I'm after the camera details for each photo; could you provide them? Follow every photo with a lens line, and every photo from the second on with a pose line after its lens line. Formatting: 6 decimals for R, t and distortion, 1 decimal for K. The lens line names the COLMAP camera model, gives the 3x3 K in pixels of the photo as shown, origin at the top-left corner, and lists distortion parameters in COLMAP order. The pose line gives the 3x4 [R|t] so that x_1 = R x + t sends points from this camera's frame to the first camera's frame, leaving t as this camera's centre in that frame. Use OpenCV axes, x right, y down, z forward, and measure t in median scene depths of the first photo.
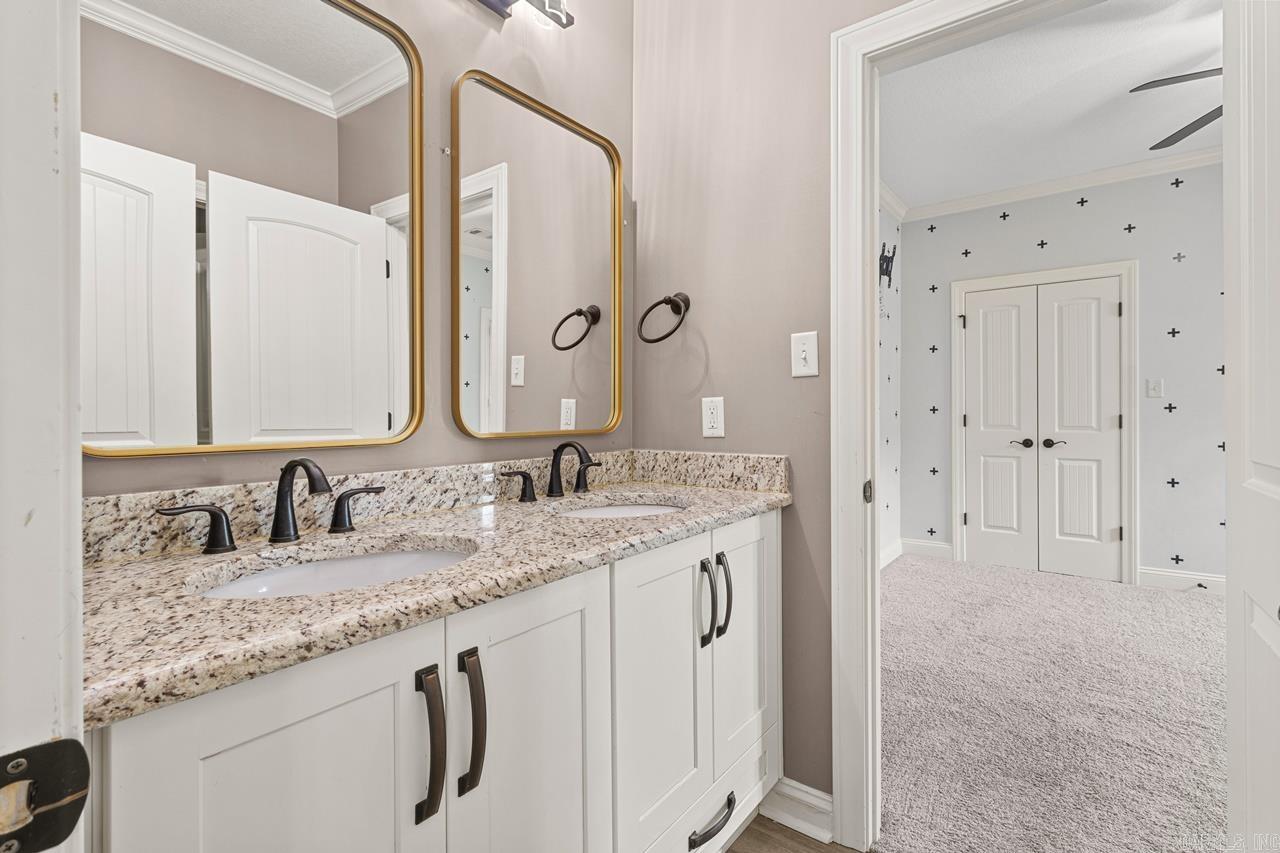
lens RADIAL K [[599.7, 0, 646.6], [0, 599.7, 413.6], [0, 0, 1]] dist [0.000188, 0.001172]
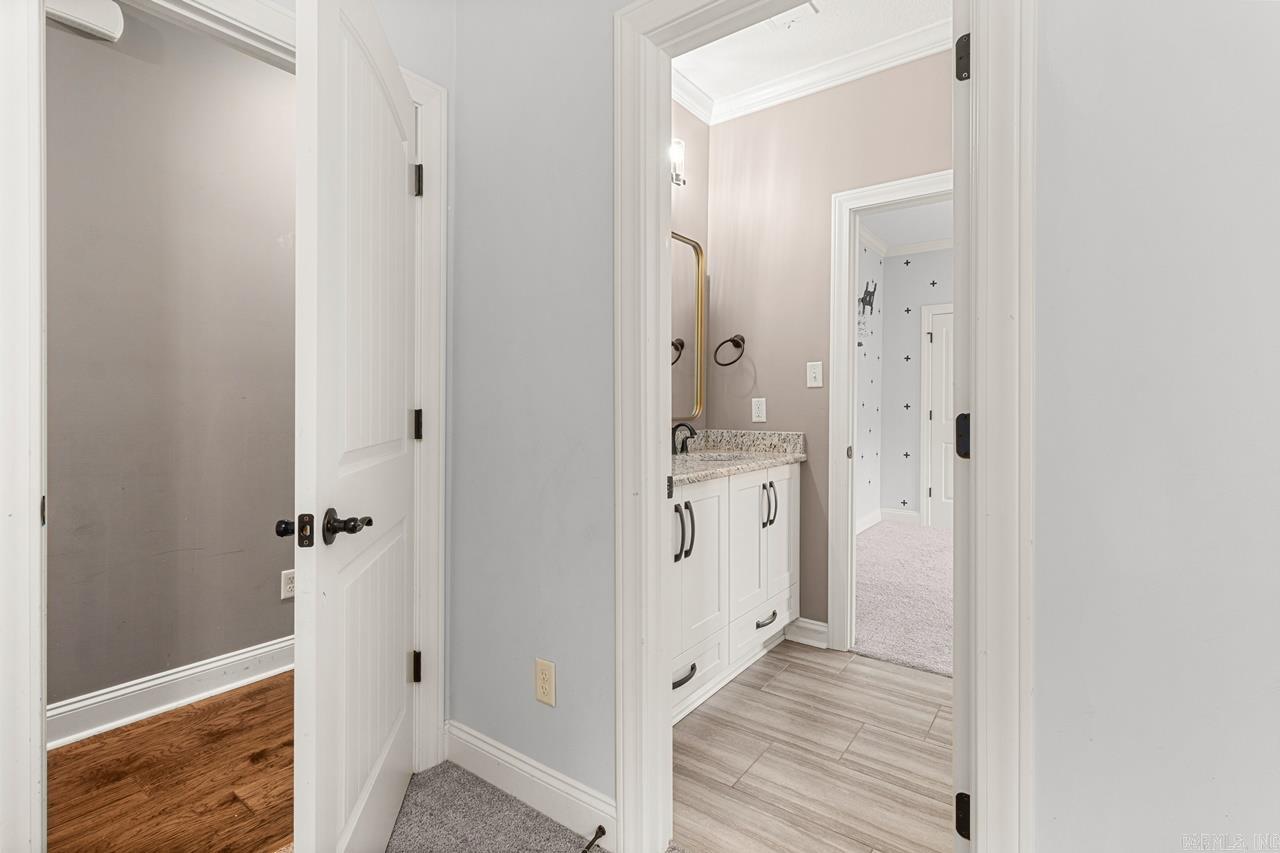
lens RADIAL K [[599.7, 0, 646.6], [0, 599.7, 413.6], [0, 0, 1]] dist [0.000188, 0.001172]
pose [[0.999887, 0.008248, 0.012563, -0.217512], [-0.008381, 0.999909, 0.010550, 0.000210], [-0.012475, -0.010654, 0.999865, -0.653037]]
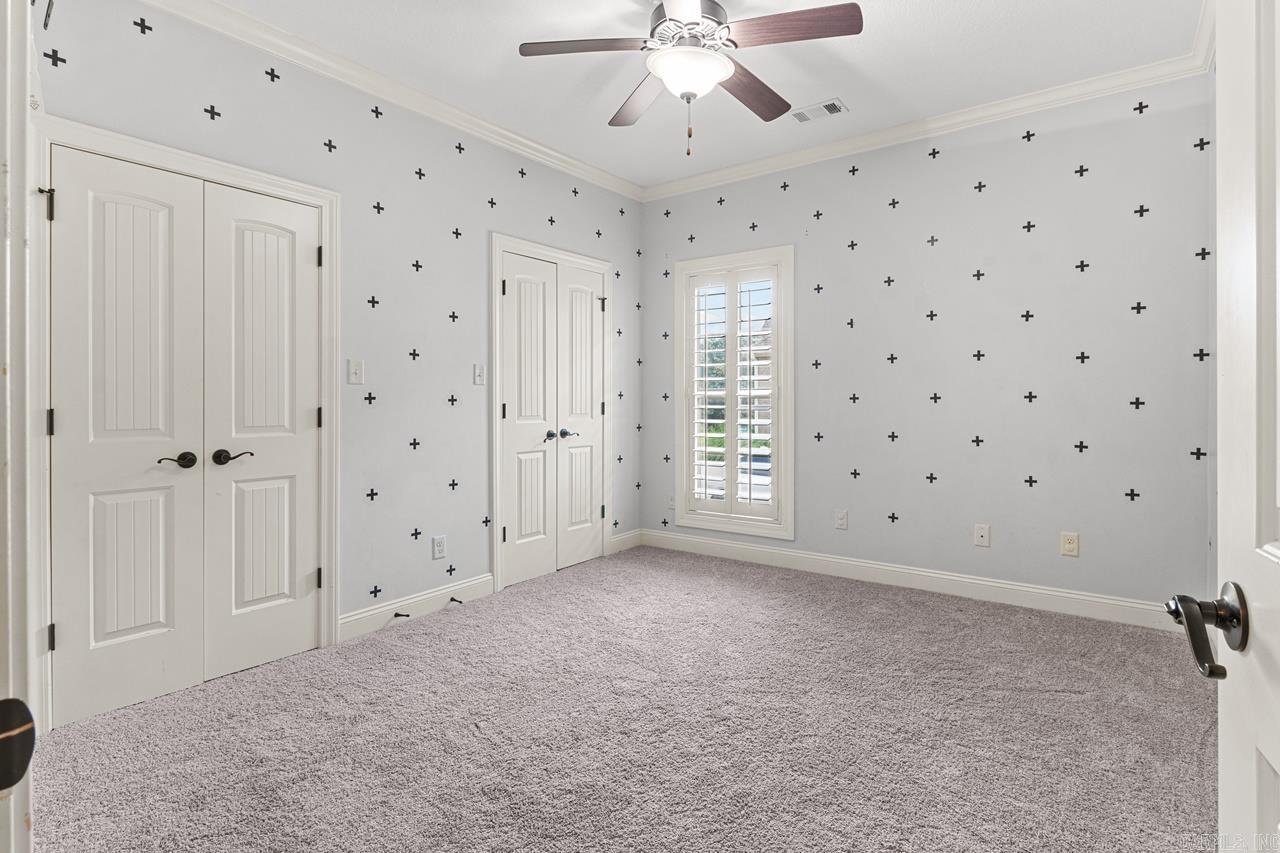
lens RADIAL K [[631.1, 0, 639.7], [0, 631.1, 402.6], [0, 0, 1]] dist [-0.001013, -0.000471]
pose [[-0.021211, 0.005394, 0.999760, 0.104429], [0.005308, 0.999972, -0.005283, 0.004208], [-0.999761, 0.005194, -0.021239, 1.393377]]
